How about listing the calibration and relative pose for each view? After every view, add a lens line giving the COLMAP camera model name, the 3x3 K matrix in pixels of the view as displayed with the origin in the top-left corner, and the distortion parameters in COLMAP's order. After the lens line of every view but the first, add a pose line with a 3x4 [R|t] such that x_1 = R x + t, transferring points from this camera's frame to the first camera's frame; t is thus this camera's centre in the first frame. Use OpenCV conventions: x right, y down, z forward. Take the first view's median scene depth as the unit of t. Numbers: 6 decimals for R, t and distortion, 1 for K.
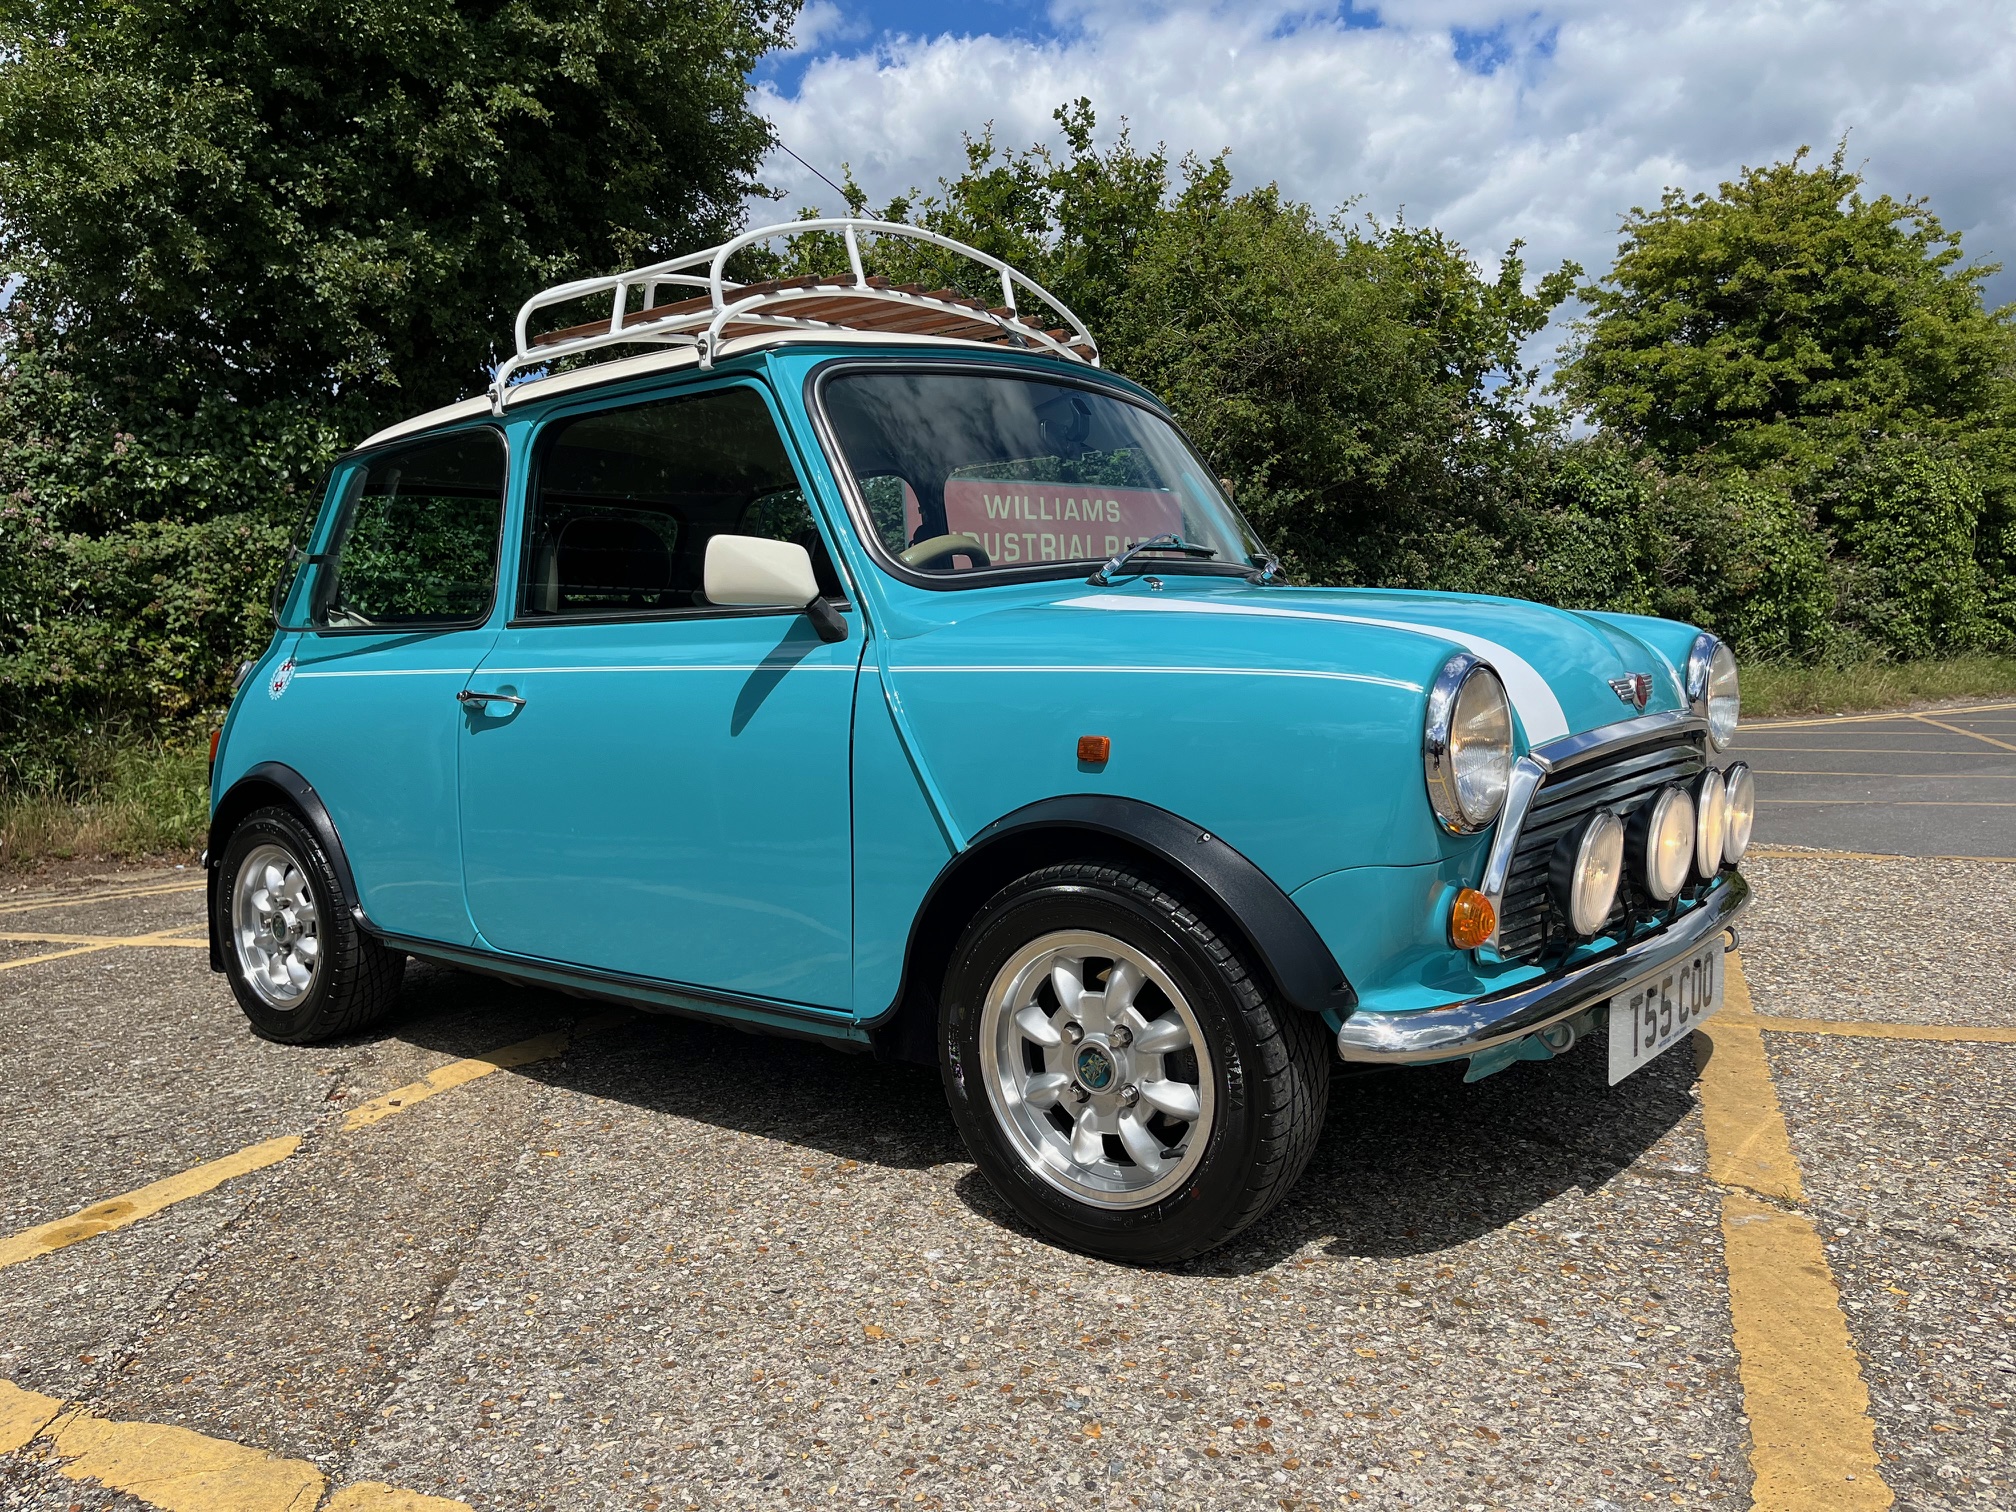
lens RADIAL K [[1512.5, 0, 998.2], [0, 1512.5, 787.7], [0, 0, 1]] dist [0.064786, -0.091379]
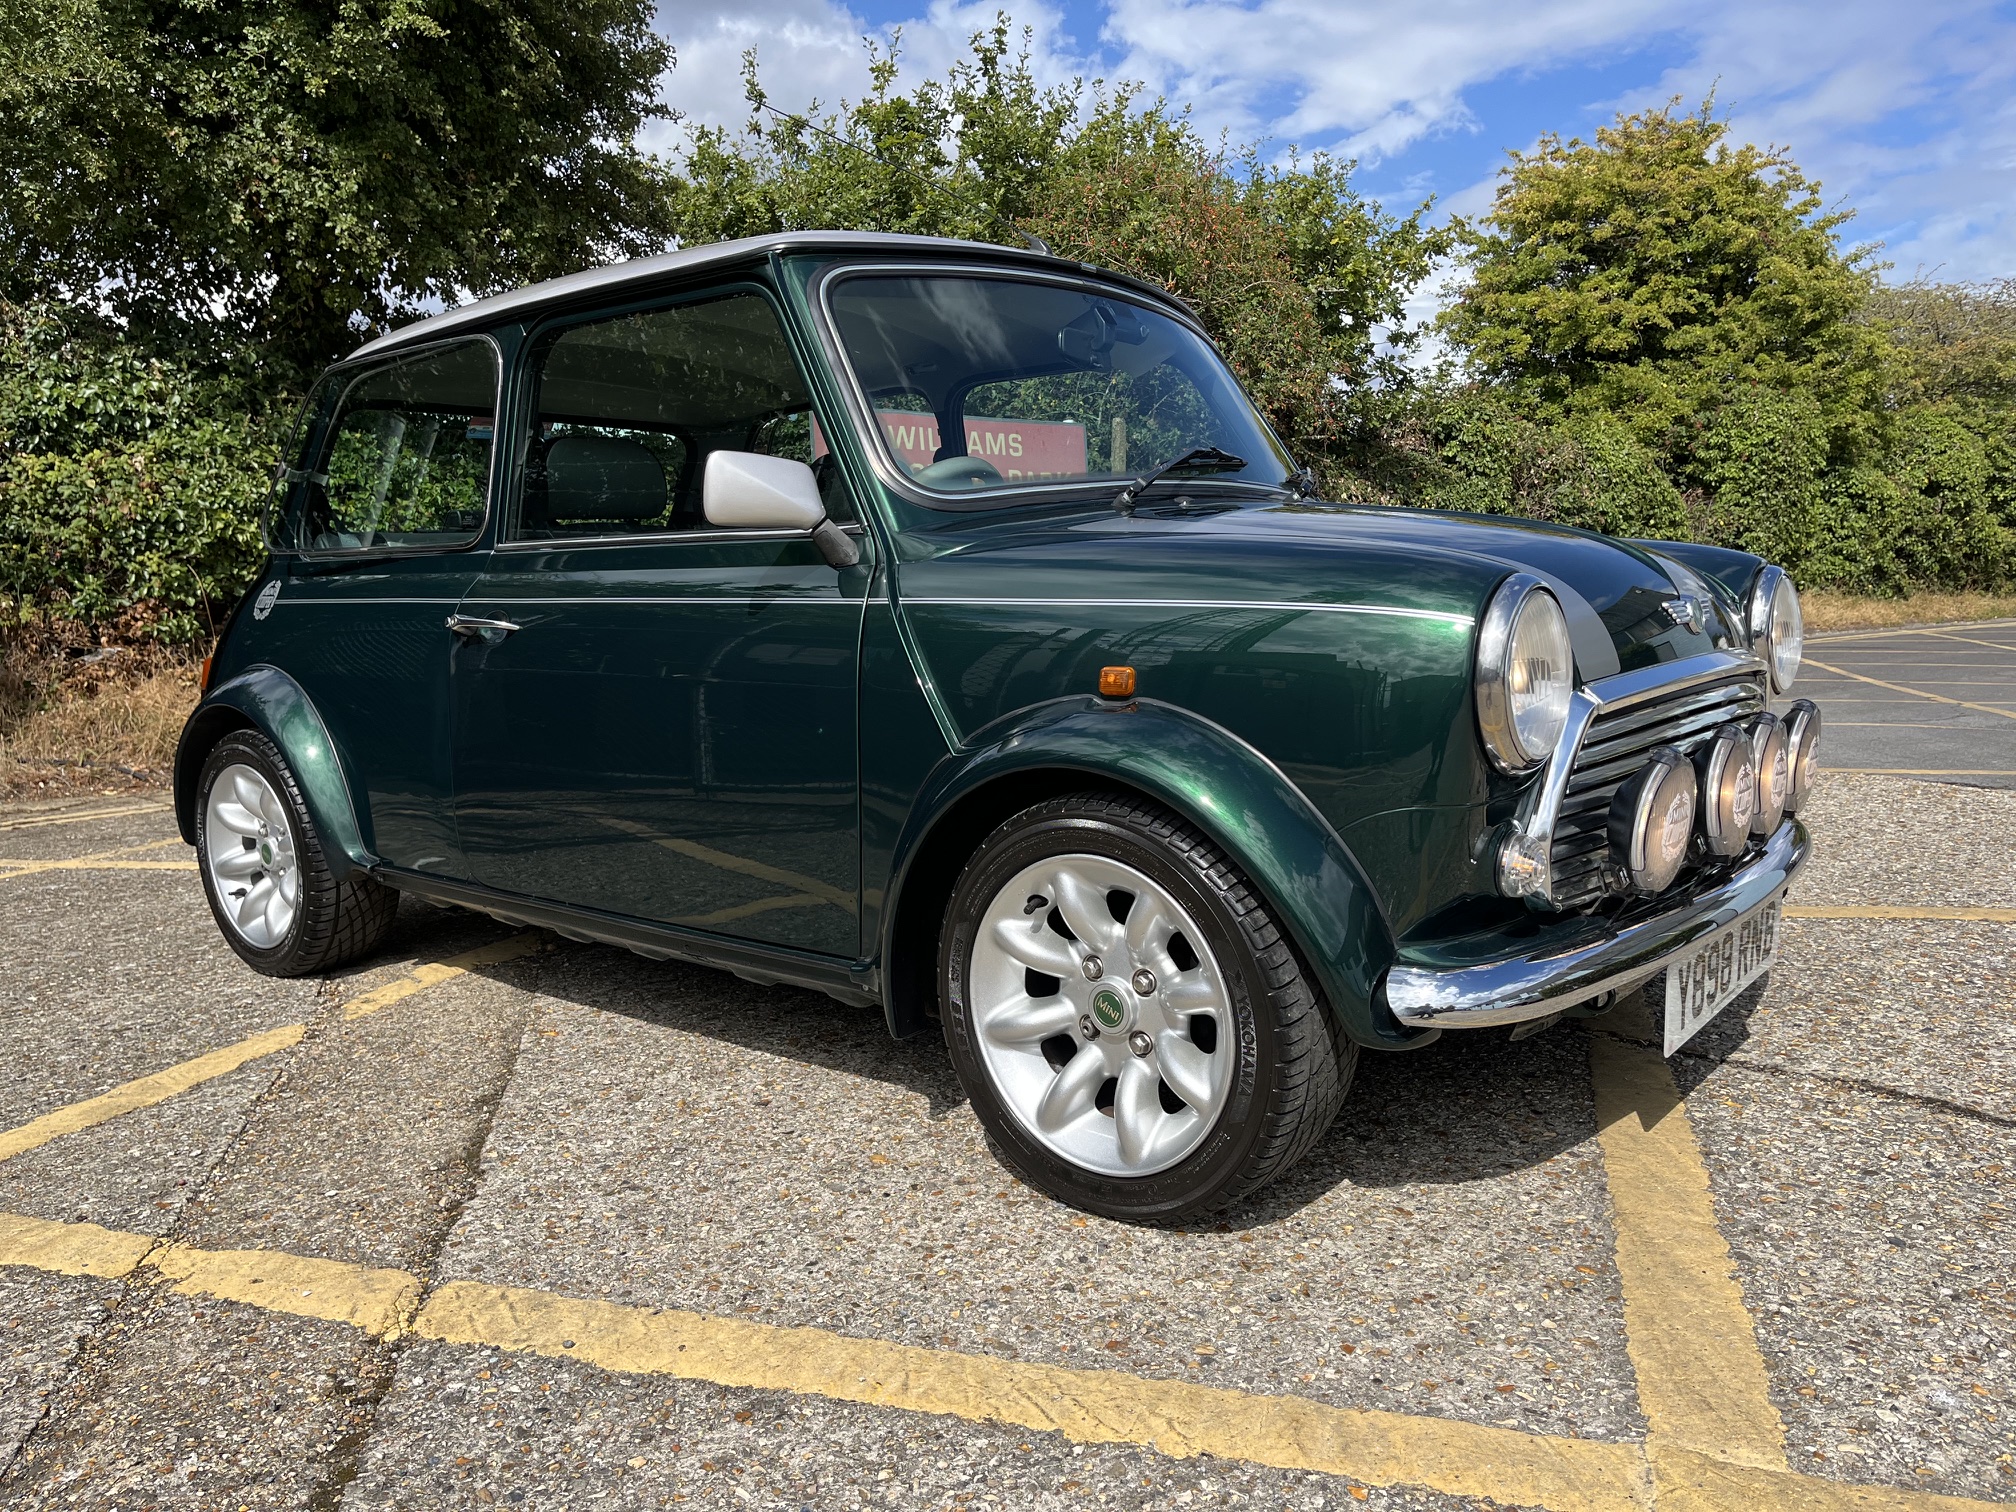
lens RADIAL K [[1512.5, 0, 1006.4], [0, 1512.5, 785.1], [0, 0, 1]] dist [0.064786, -0.091379]
pose [[0.996877, -0.007234, 0.078635, -0.068624], [0.004053, 0.999170, 0.040536, 0.025809], [-0.078863, -0.040091, 0.996079, -0.132313]]
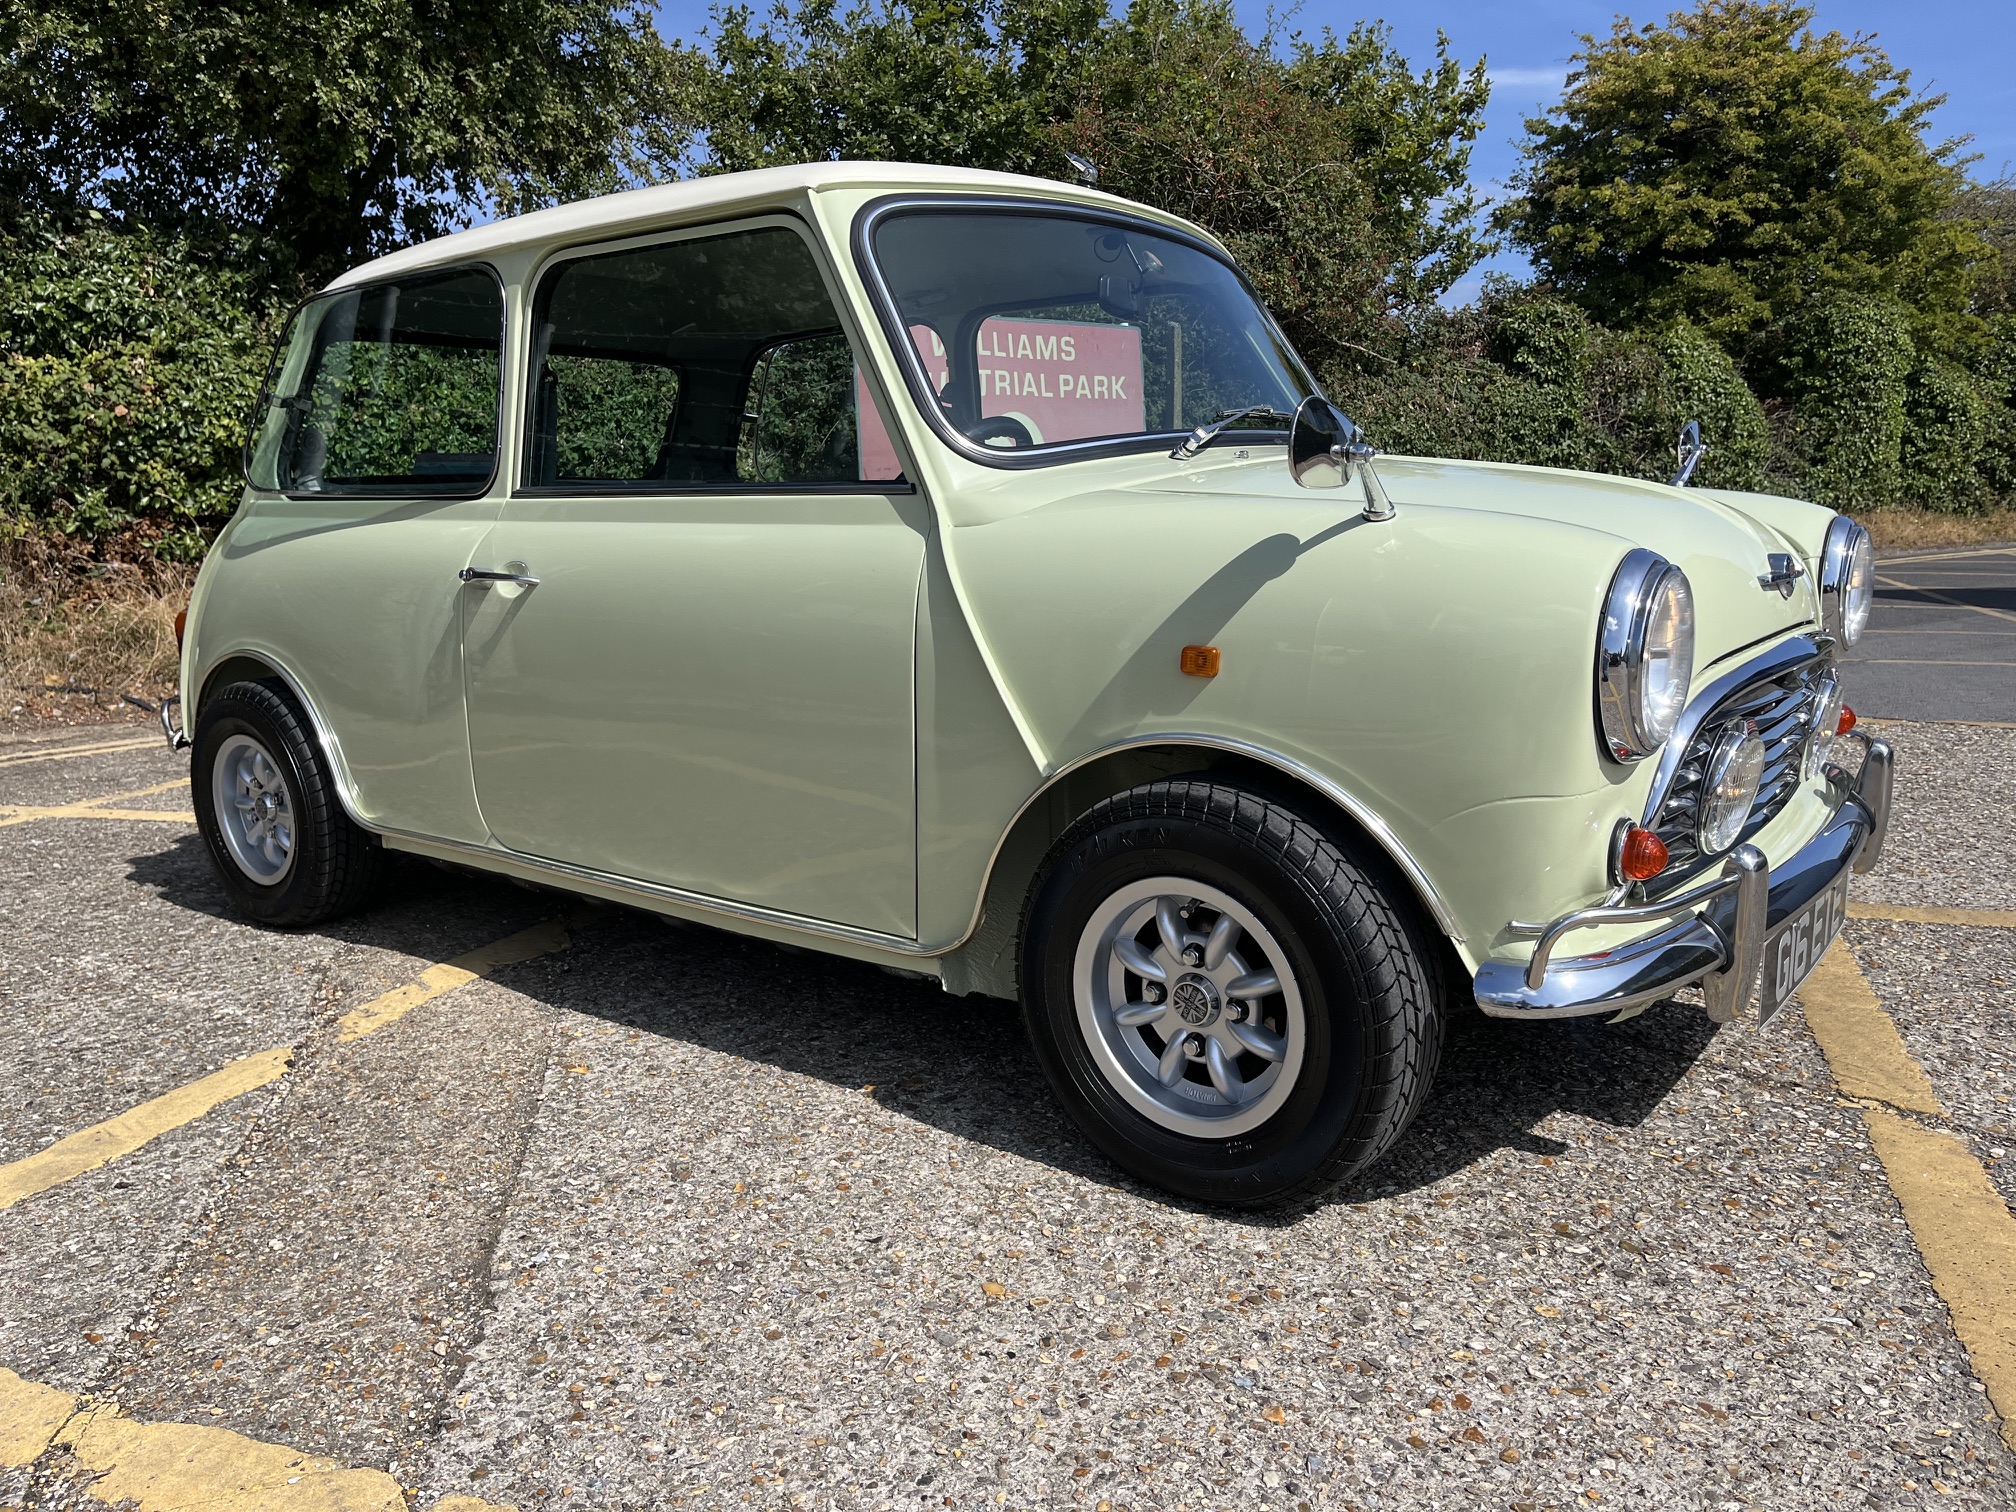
lens RADIAL K [[1512.5, 0, 997.4], [0, 1512.5, 775.6], [0, 0, 1]] dist [0.064786, -0.091379]
pose [[0.998508, -0.001575, 0.054577, -0.119457], [-0.003598, 0.995514, 0.094547, -0.029095], [-0.054481, -0.094602, 0.994023, 0.123638]]
